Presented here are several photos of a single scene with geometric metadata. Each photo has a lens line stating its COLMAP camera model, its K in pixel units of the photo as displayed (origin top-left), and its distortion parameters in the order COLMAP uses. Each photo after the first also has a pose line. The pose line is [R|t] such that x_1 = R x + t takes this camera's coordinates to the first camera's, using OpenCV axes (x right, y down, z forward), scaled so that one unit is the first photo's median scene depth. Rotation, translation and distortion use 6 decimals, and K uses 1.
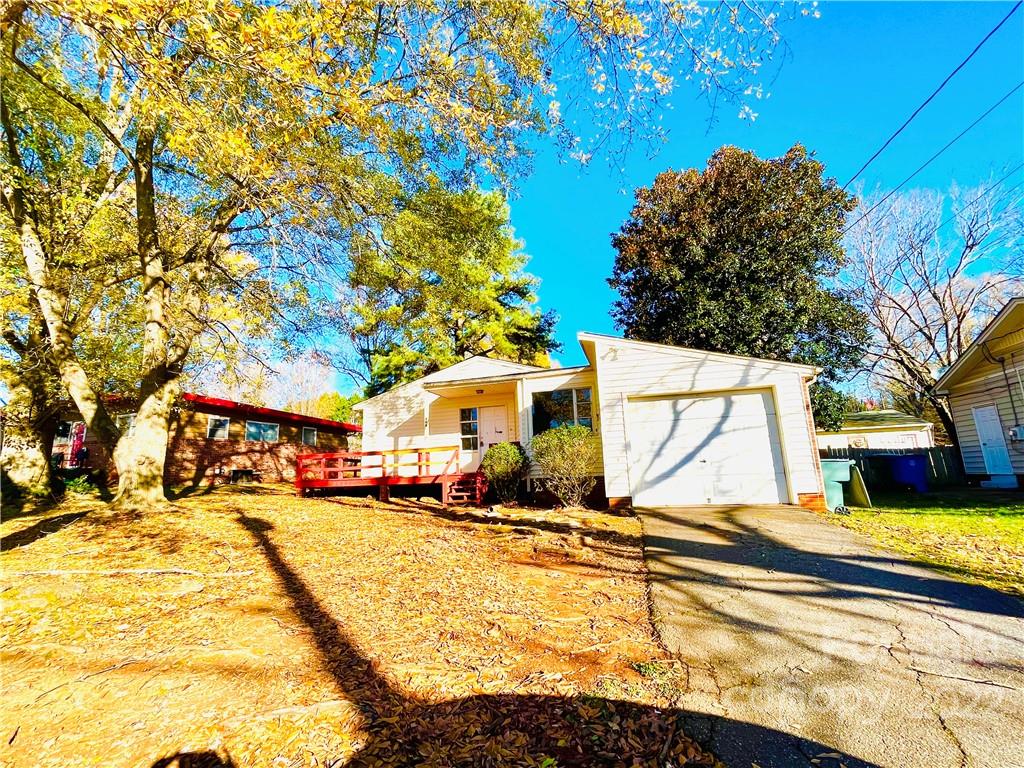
lens RADIAL K [[456.7, 0, 514.8], [0, 456.7, 382.7], [0, 0, 1]] dist [-0.002689, -0.000270]
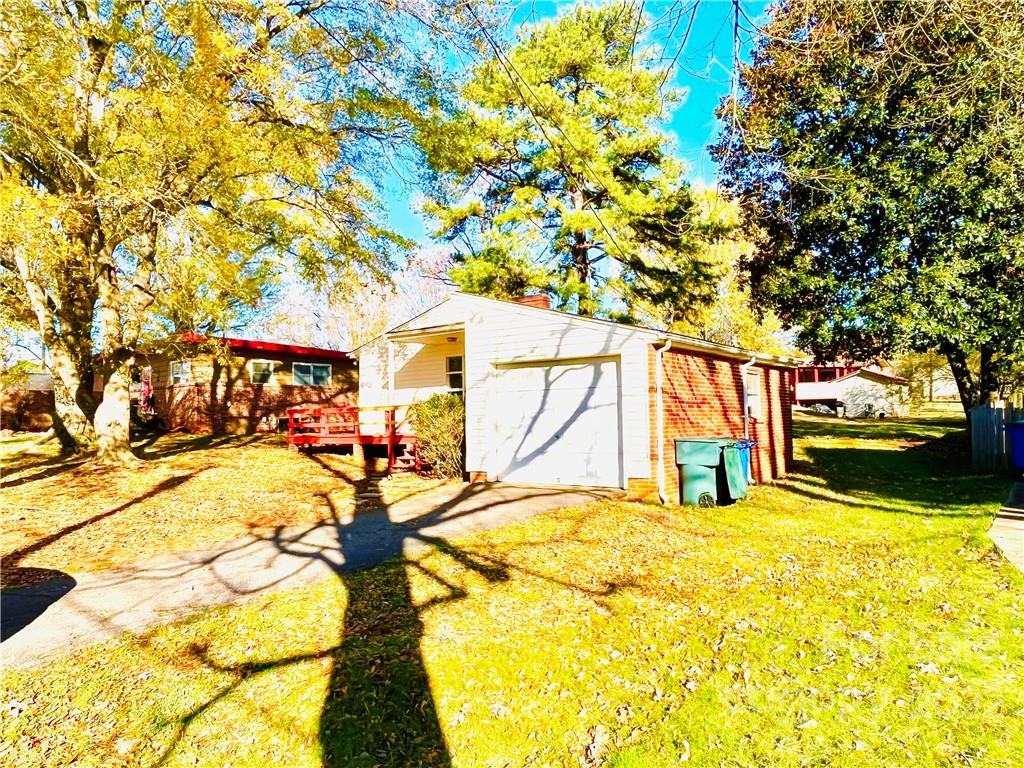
lens RADIAL K [[700.3, 0, 509.2], [0, 700.3, 383.5], [0, 0, 1]] dist [-0.007593, -0.001926]
pose [[0.928005, 0.001856, -0.372563, 0.514277], [0.057016, 0.987501, 0.146938, -0.086249], [0.368179, -0.157601, 0.916300, -0.161814]]
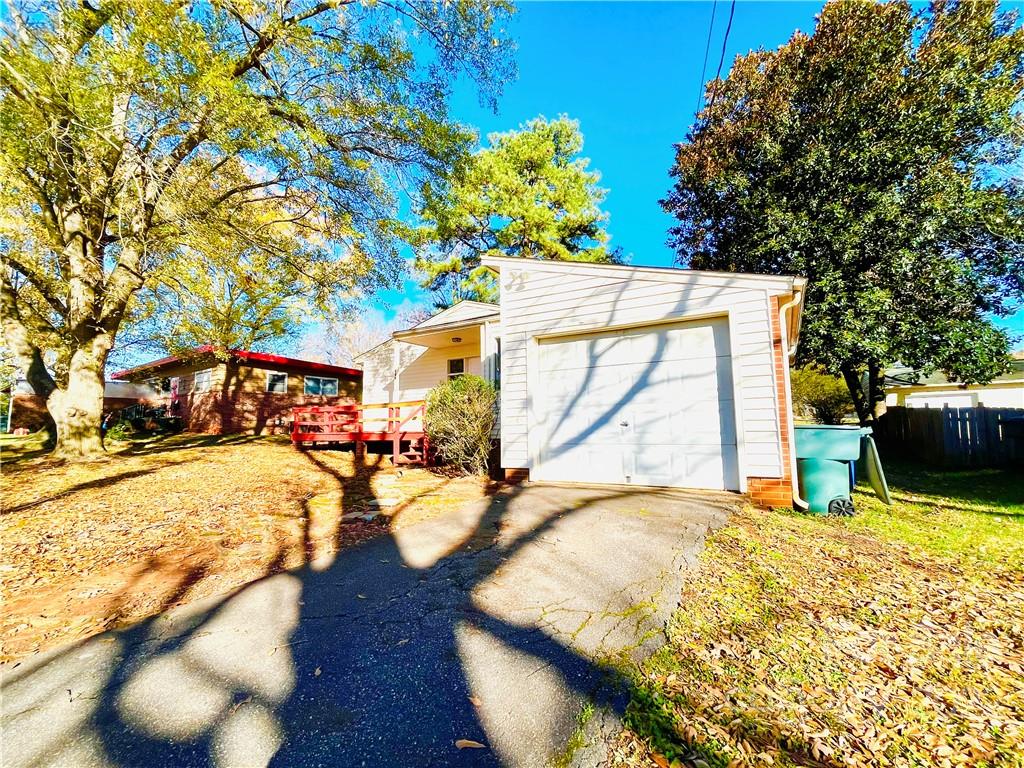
lens RADIAL K [[456.7, 0, 514.2], [0, 456.7, 382.9], [0, 0, 1]] dist [-0.002689, -0.000270]
pose [[0.963688, -0.003342, -0.267009, 0.280484], [0.029980, 0.994954, 0.095748, 0.022009], [0.265342, -0.100276, 0.958926, 0.177666]]
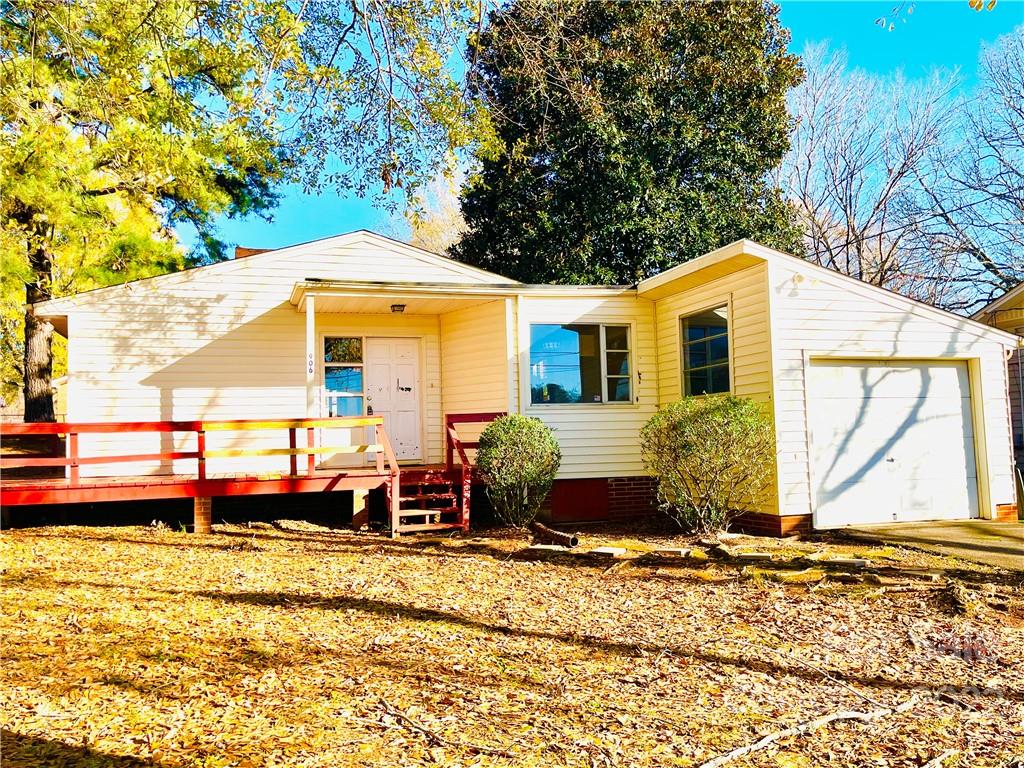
lens RADIAL K [[845.4, 0, 510.0], [0, 845.4, 383.9], [0, 0, 1]] dist [0.060950, -0.061931]
pose [[0.844149, 0.052229, 0.533559, -0.485420], [-0.113580, 0.990074, 0.082780, 0.011484], [-0.523940, -0.130480, 0.841702, 0.153027]]
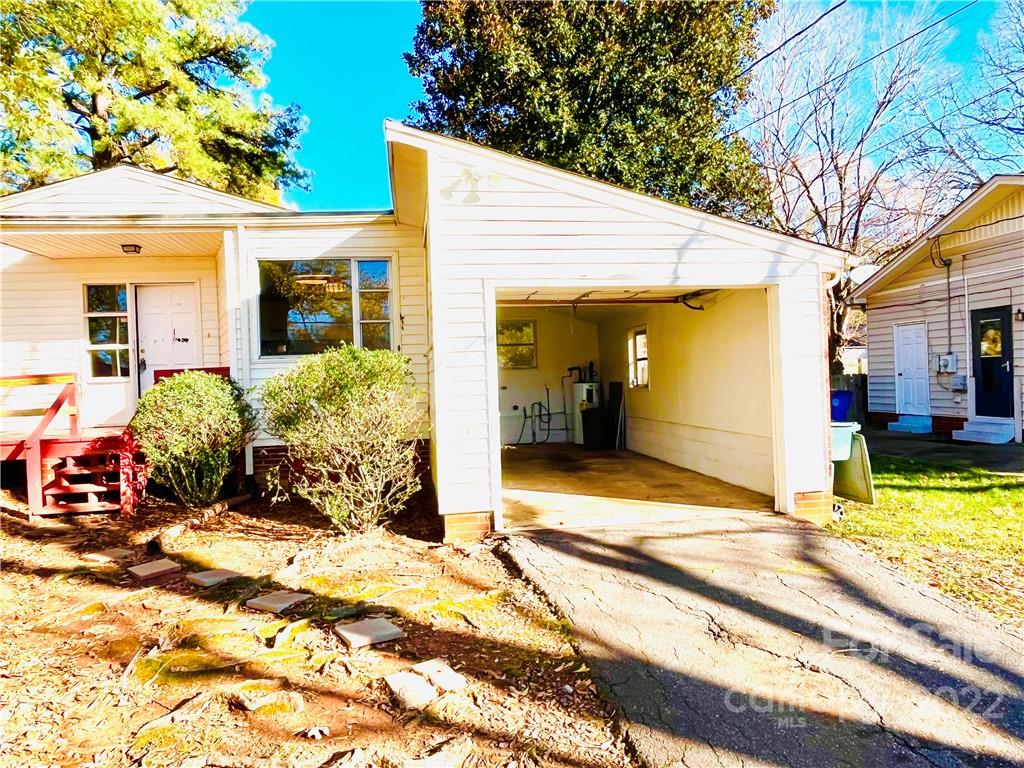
lens RADIAL K [[675.3, 0, 508.5], [0, 675.3, 382.7], [0, 0, 1]] dist [-0.007698, 0.001425]
pose [[0.918764, 0.002344, 0.394800, 0.000842], [-0.079520, 0.980588, 0.179233, 0.000885], [-0.386716, -0.196067, 0.901115, 0.261928]]
